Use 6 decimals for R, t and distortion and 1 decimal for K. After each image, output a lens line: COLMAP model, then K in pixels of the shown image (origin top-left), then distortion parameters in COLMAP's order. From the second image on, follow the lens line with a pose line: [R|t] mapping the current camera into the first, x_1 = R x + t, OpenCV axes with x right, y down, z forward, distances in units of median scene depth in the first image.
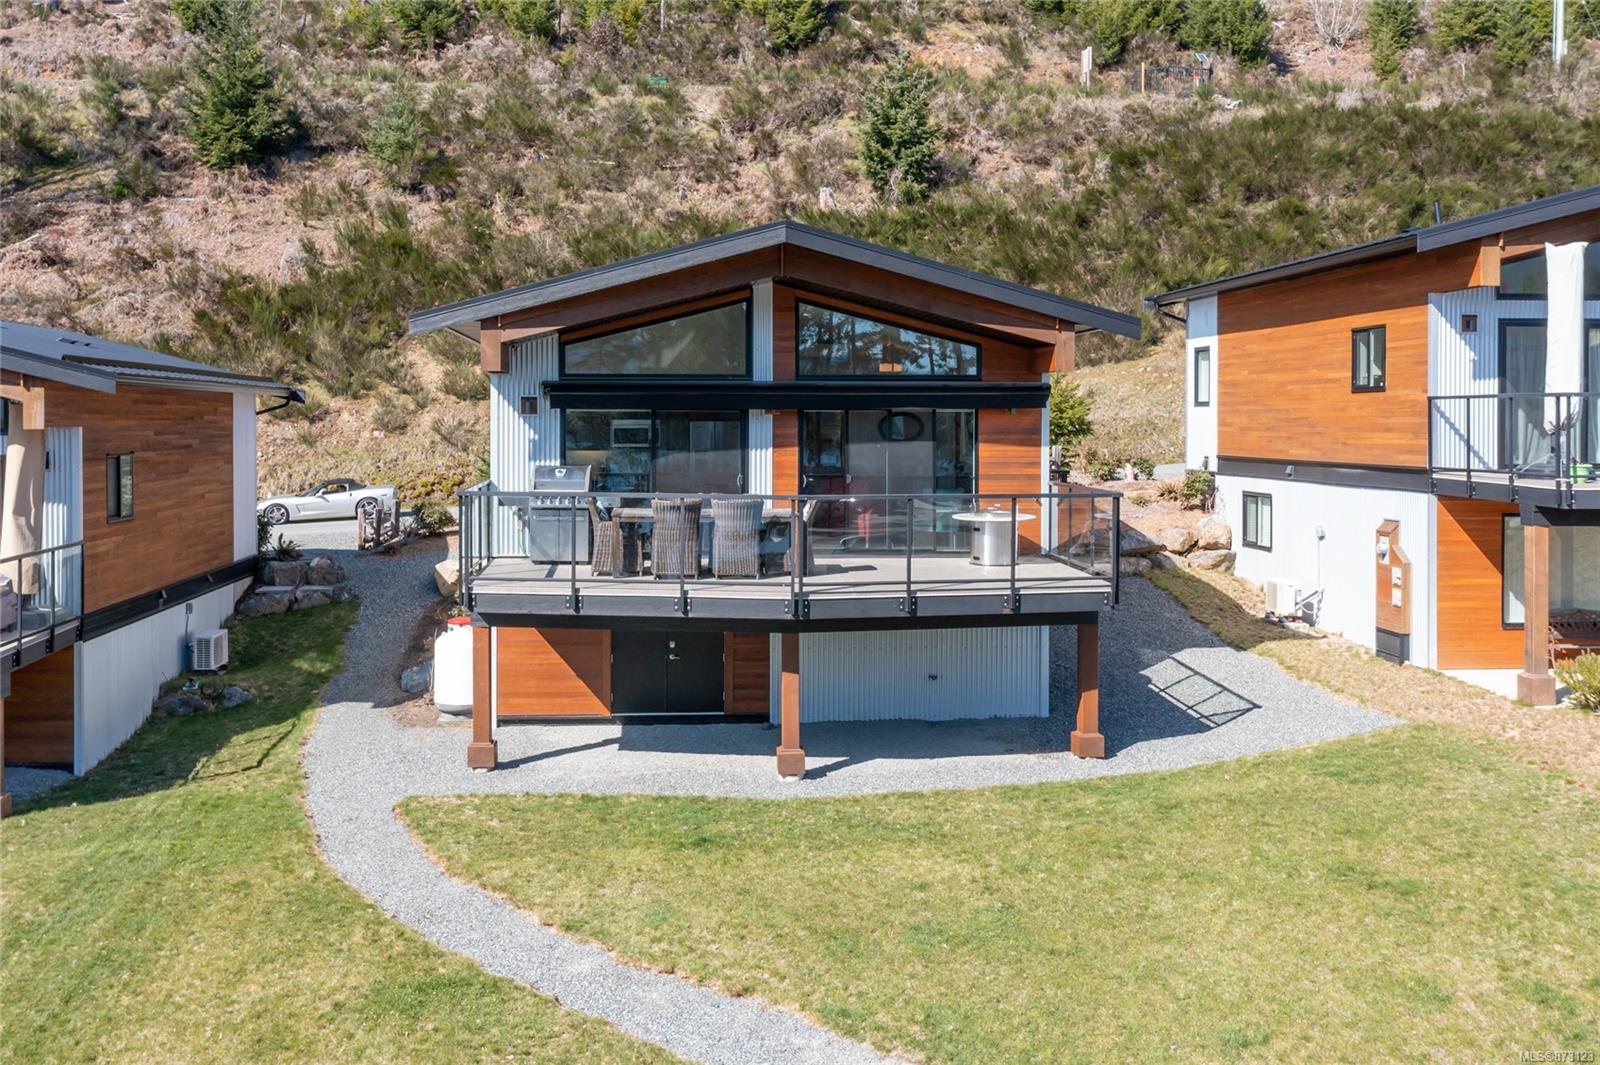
lens RADIAL K [[1427.8, 0, 744.4], [0, 1427.8, 490.1], [0, 0, 1]] dist [-0.066214, -0.001104]
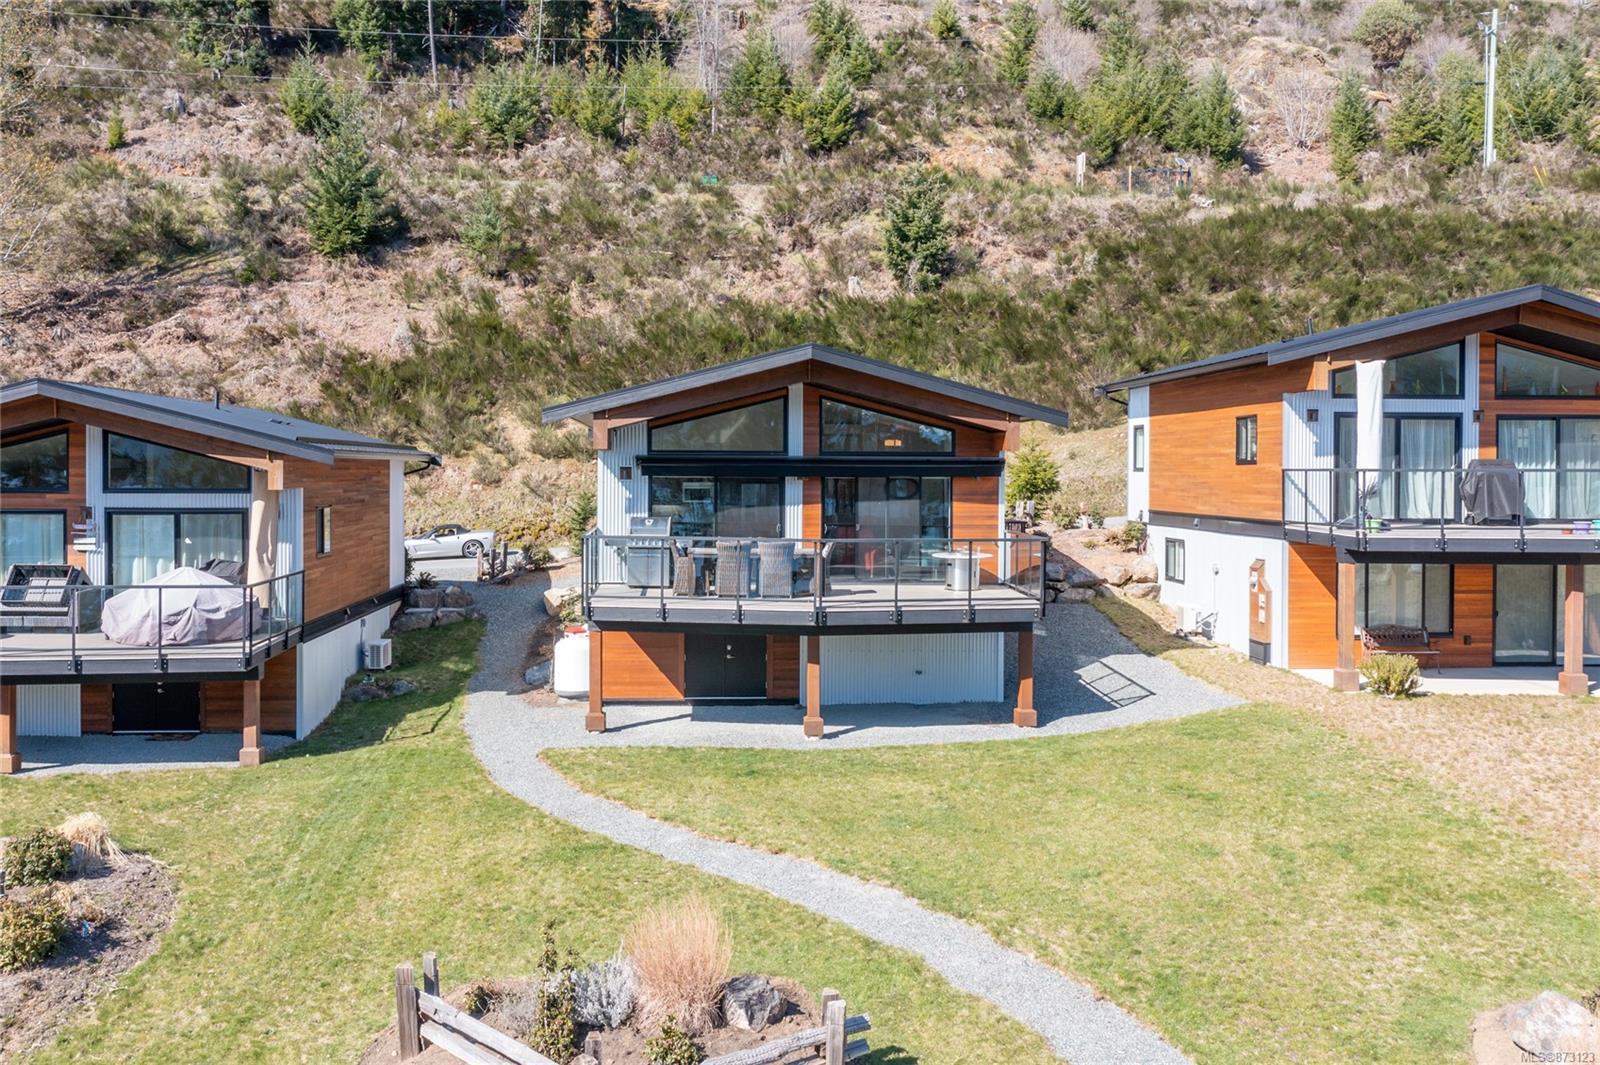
lens RADIAL K [[1330.8, 0, 800.0], [0, 1330.8, 532.5], [0, 0, 1]] dist [-0.054326, -0.000324]
pose [[0.999916, 0.004112, 0.012324, 0.001188], [-0.004091, 0.999990, -0.001747, -0.000452], [-0.012331, 0.001696, 0.999923, -0.201074]]
